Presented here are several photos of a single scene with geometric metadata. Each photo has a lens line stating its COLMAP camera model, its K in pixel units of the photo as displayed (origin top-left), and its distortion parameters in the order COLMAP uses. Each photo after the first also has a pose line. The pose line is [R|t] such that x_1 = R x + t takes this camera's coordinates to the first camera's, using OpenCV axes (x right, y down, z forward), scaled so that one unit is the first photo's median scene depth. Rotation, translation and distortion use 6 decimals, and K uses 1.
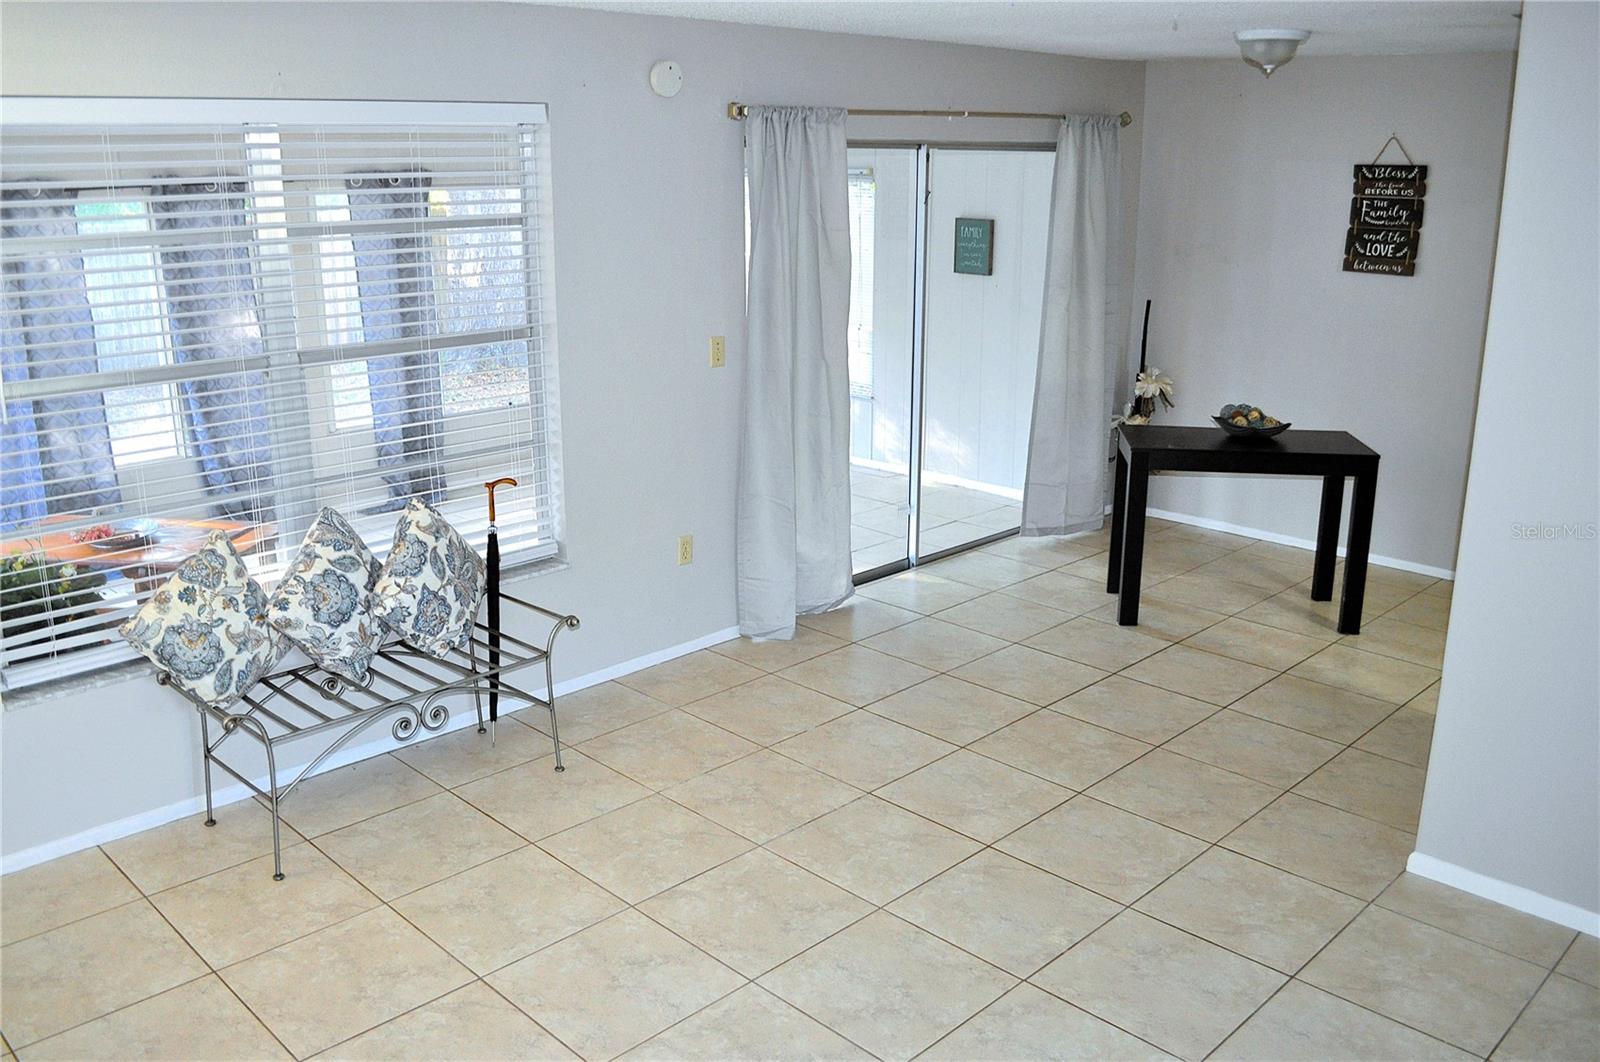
lens RADIAL K [[1334.4, 0, 790.7], [0, 1334.4, 523.0], [0, 0, 1]] dist [-0.079230, 0.010322]
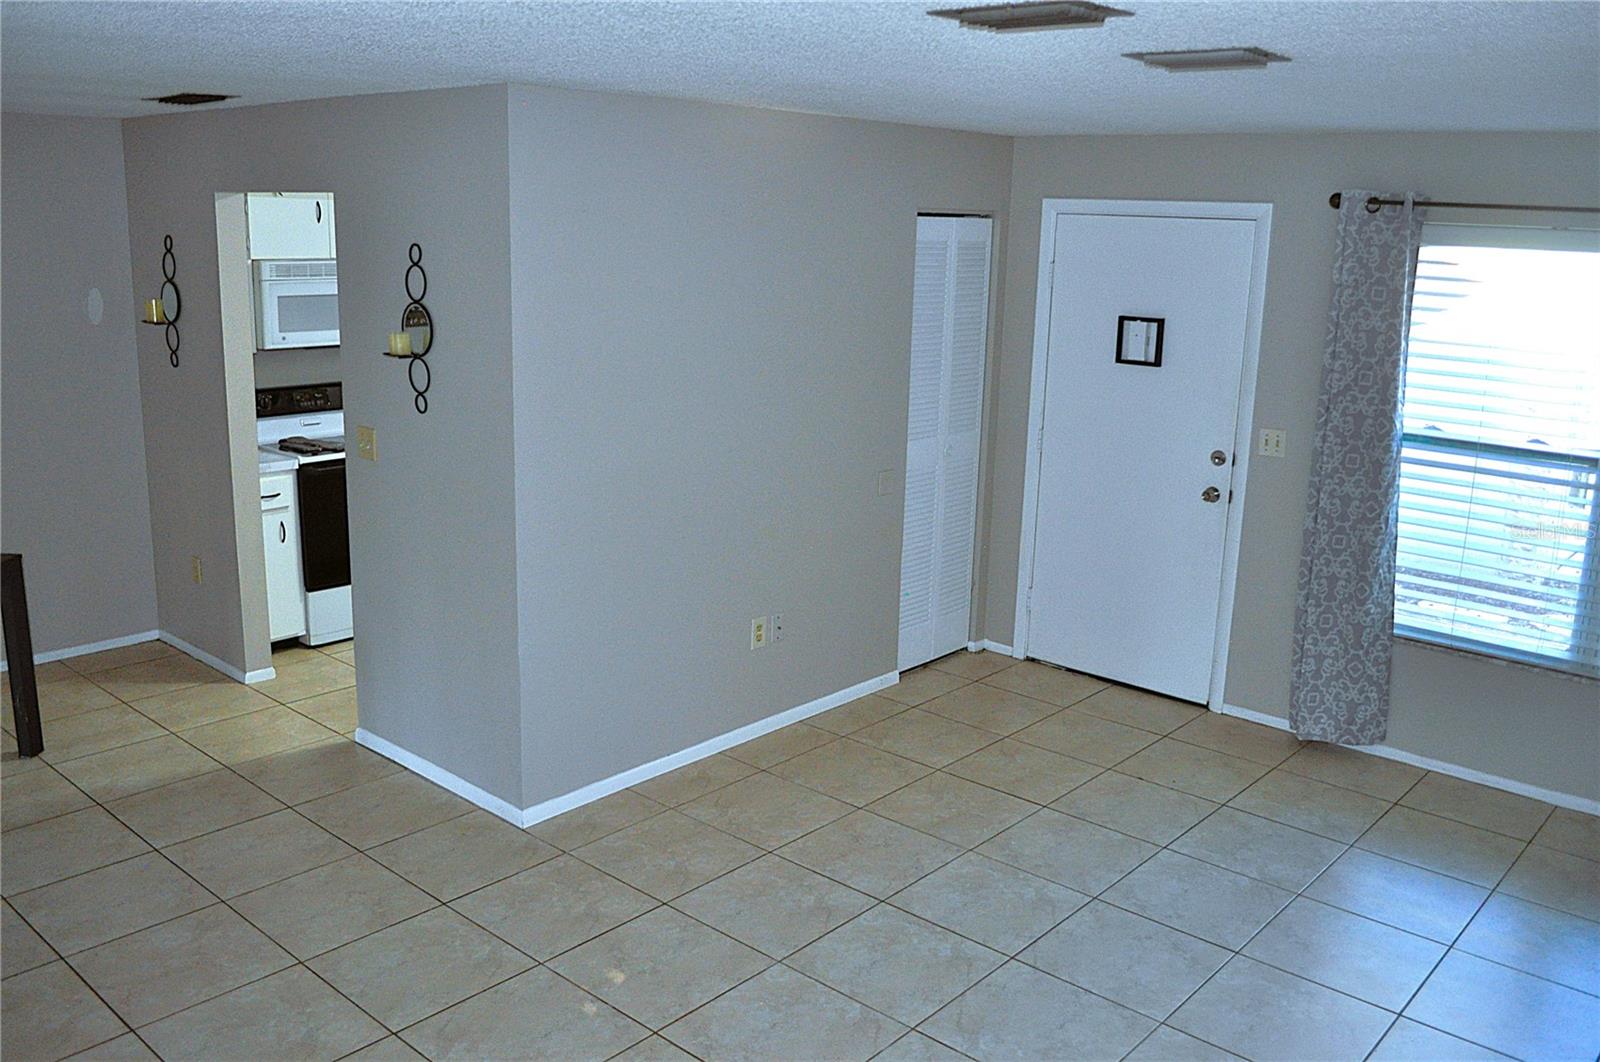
lens RADIAL K [[1334.4, 0, 806.0], [0, 1334.4, 536.5], [0, 0, 1]] dist [-0.079230, 0.010322]
pose [[-0.071065, -0.234867, 0.969426, -0.477149], [0.242302, 0.938708, 0.245187, -0.157891], [-0.967595, 0.252318, -0.009801, 0.508745]]
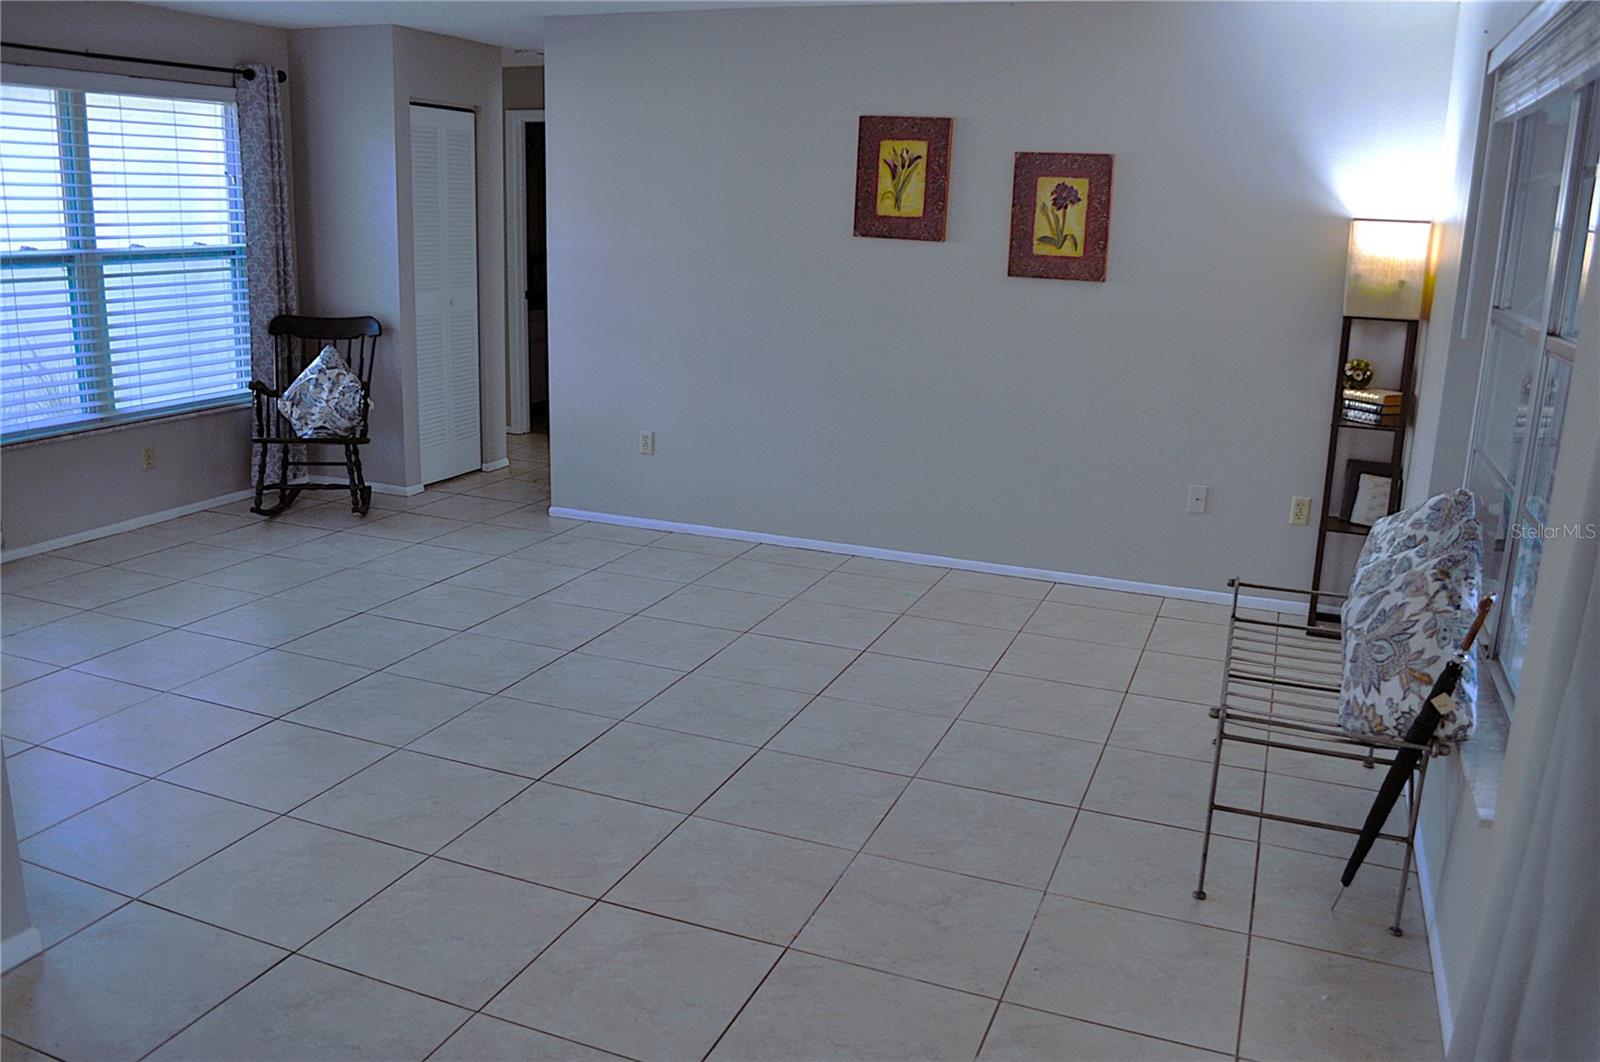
lens RADIAL K [[1266.2, 0, 776.1], [0, 1266.2, 519.4], [0, 0, 1]] dist [-0.083087, 0.011988]
pose [[-0.922124, 0.058305, -0.382475, 0.246947], [-0.138942, 0.872727, 0.468020, -0.240981], [0.361084, 0.484715, -0.796662, 1.160825]]
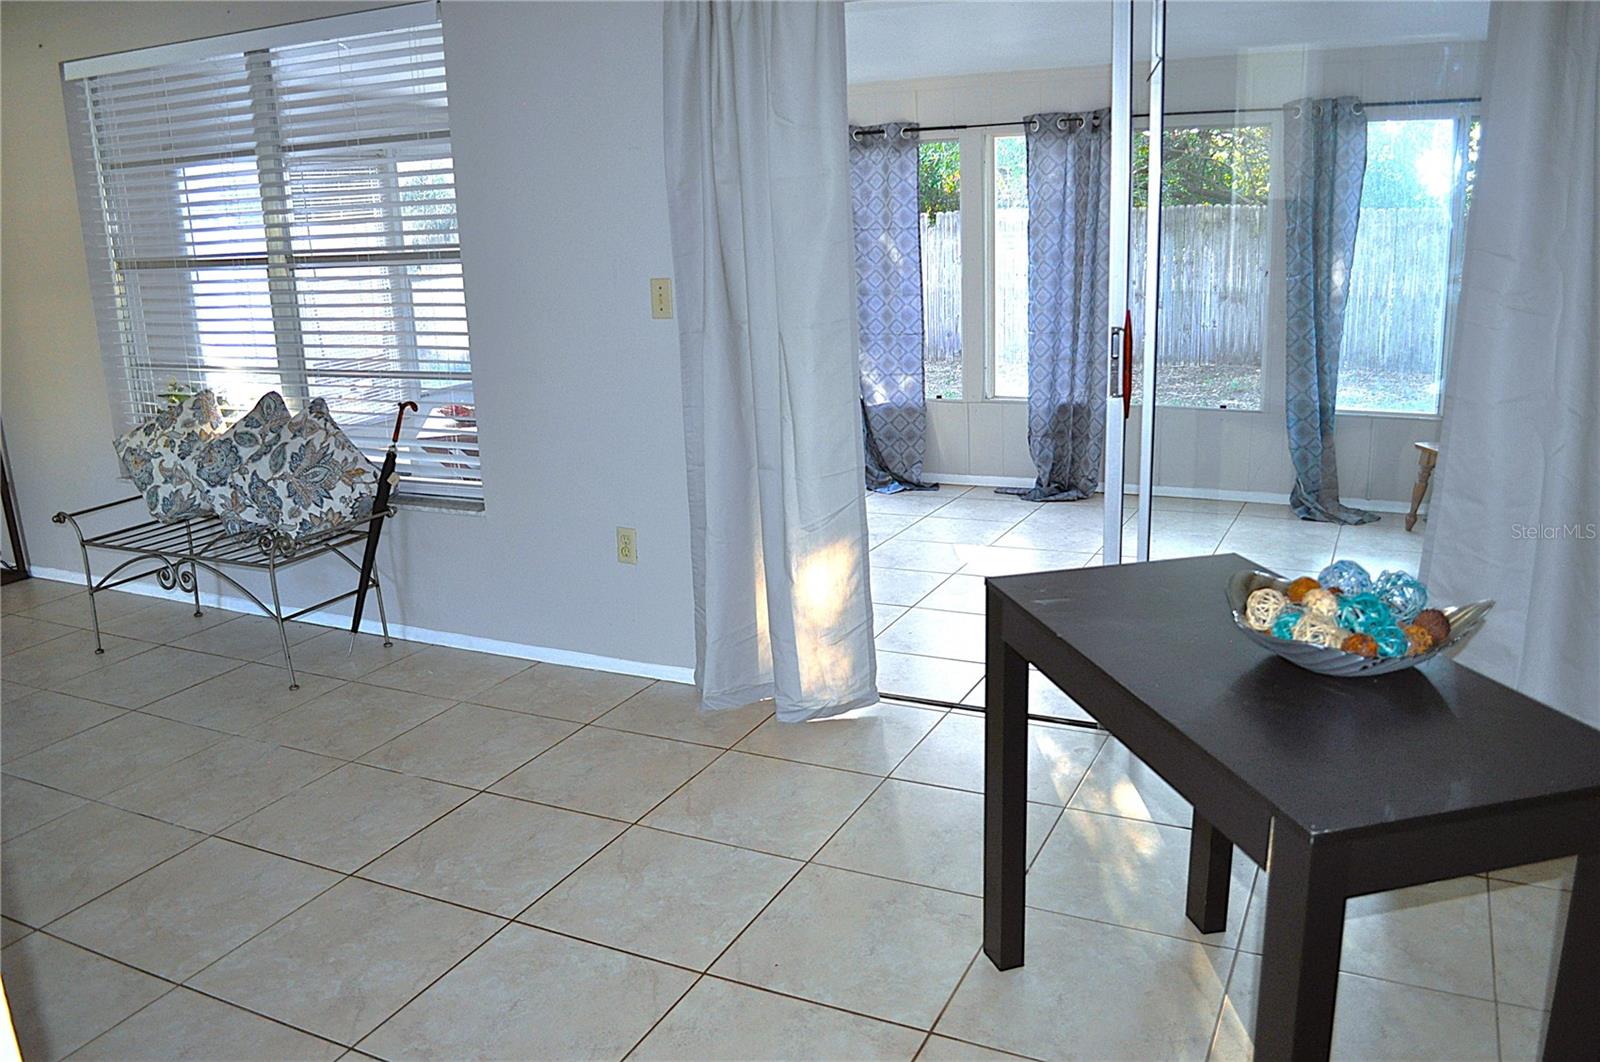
lens RADIAL K [[1266.2, 0, 813.9], [0, 1266.2, 530.0], [0, 0, 1]] dist [-0.083087, 0.011988]
pose [[0.331536, 0.221895, -0.916977, 0.666870], [-0.218865, 0.963522, 0.154027, -0.133511], [0.917705, 0.149628, 0.368007, 0.849768]]
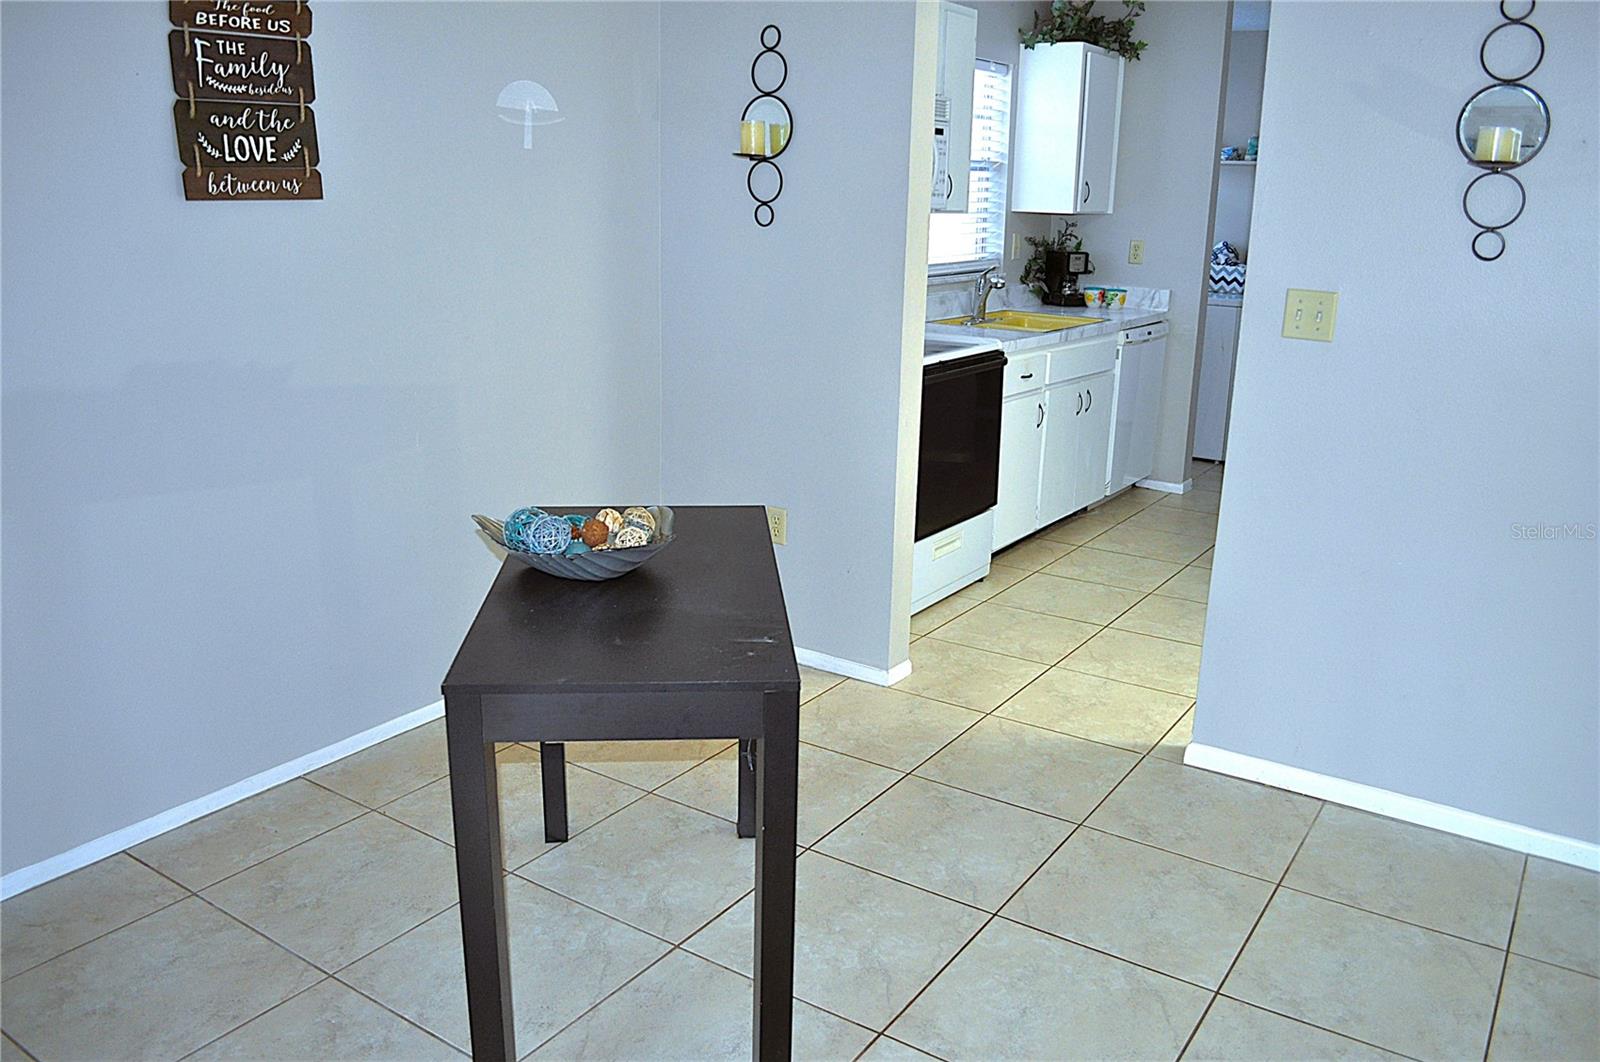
lens RADIAL K [[1266.2, 0, 813.6], [0, 1266.2, 529.0], [0, 0, 1]] dist [-0.083087, 0.011988]
pose [[-0.197449, -0.265328, 0.943724, -0.053551], [0.244101, 0.919047, 0.309461, -0.209161], [-0.949436, 0.291467, -0.116698, 1.100146]]
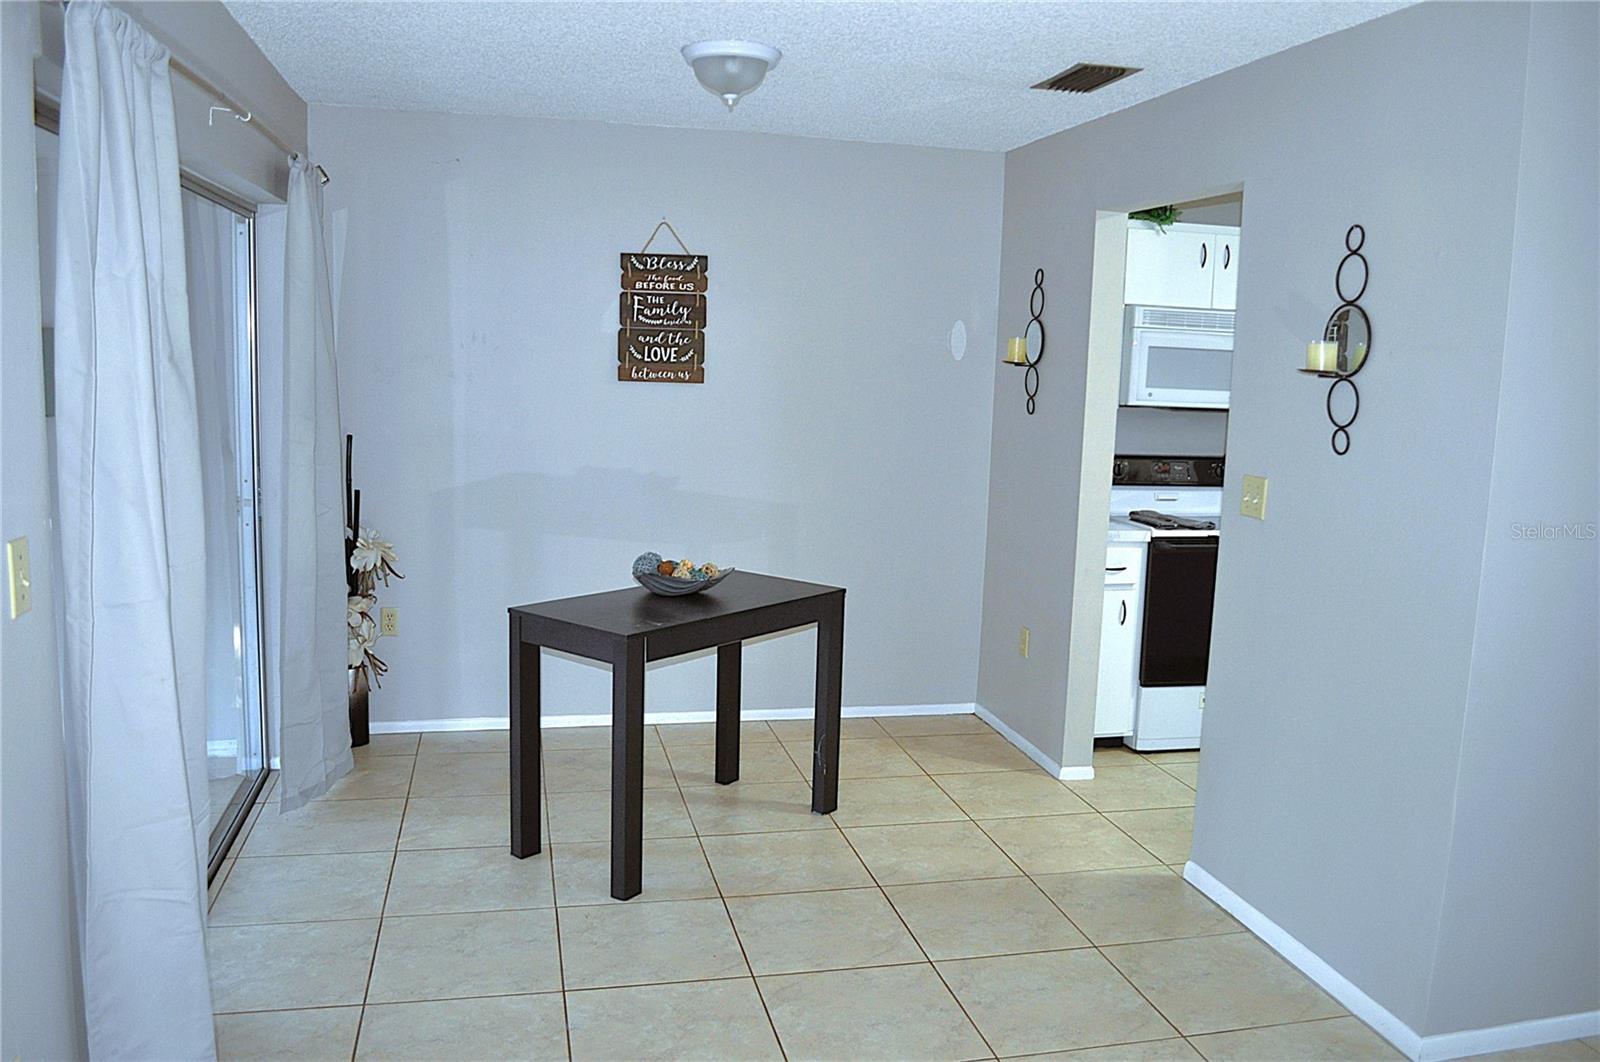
lens RADIAL K [[1266.2, 0, 791.7], [0, 1266.2, 521.6], [0, 0, 1]] dist [-0.083087, 0.011988]
pose [[0.530253, -0.100572, 0.841854, -0.244027], [0.200073, 0.979740, -0.008974, -0.096571], [-0.823895, 0.173190, 0.539631, 0.624989]]
